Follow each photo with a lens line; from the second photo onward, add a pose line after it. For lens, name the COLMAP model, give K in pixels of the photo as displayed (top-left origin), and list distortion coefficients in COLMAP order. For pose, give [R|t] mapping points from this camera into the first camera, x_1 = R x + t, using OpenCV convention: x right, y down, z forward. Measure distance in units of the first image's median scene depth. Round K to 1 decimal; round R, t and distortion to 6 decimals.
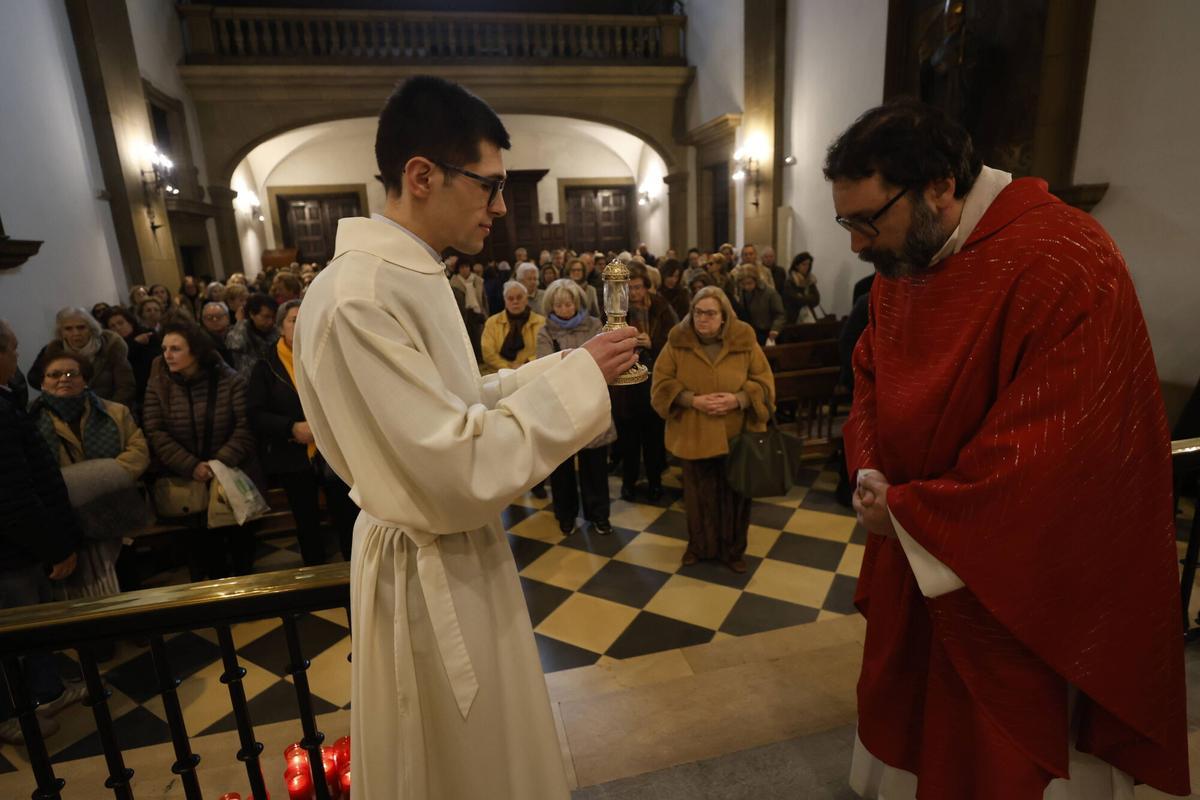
lens RADIAL K [[628.3, 0, 600.0], [0, 628.3, 393.8], [0, 0, 1]] dist [-0.016639, 0.001932]
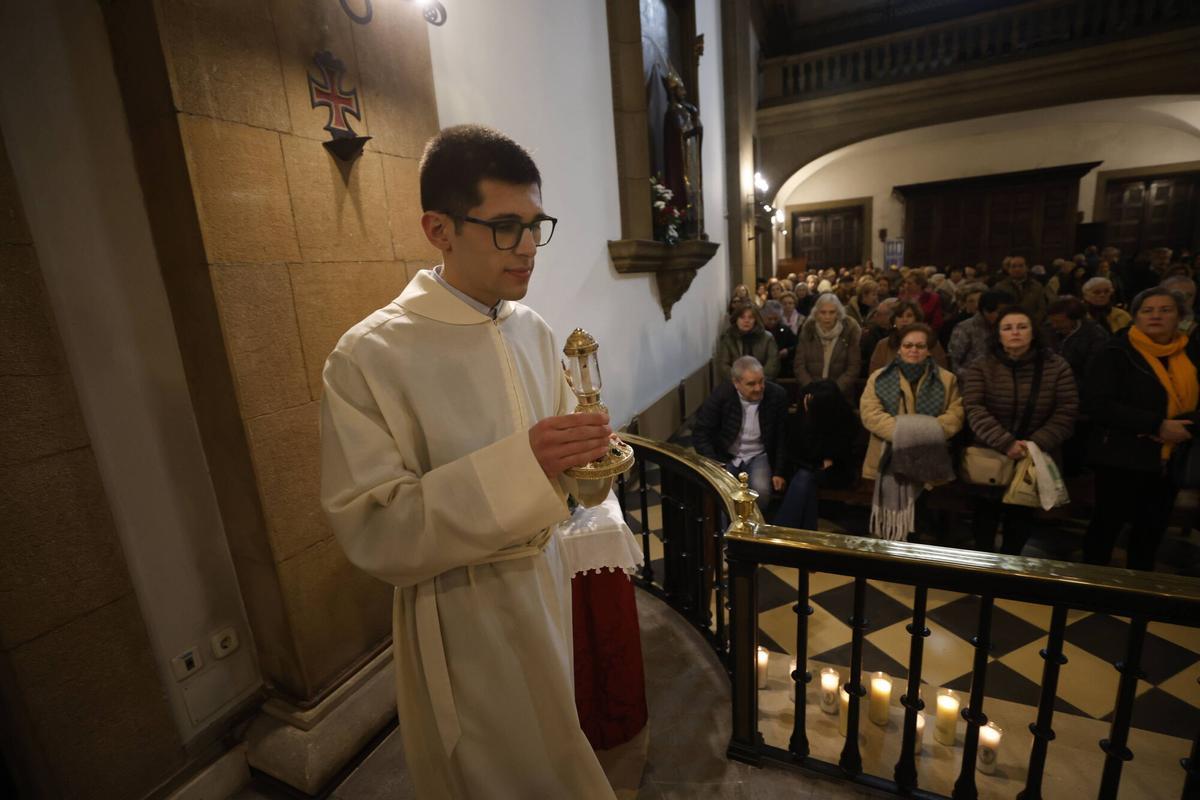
lens RADIAL K [[545.5, 0, 599.7], [0, 545.5, 404.4], [0, 0, 1]] dist [-0.043409, 0.012904]
pose [[0.778921, 0.128933, -0.613726, -0.175859], [-0.110663, 0.991539, 0.067854, 0.018029], [0.617281, 0.015064, 0.786598, -0.034348]]
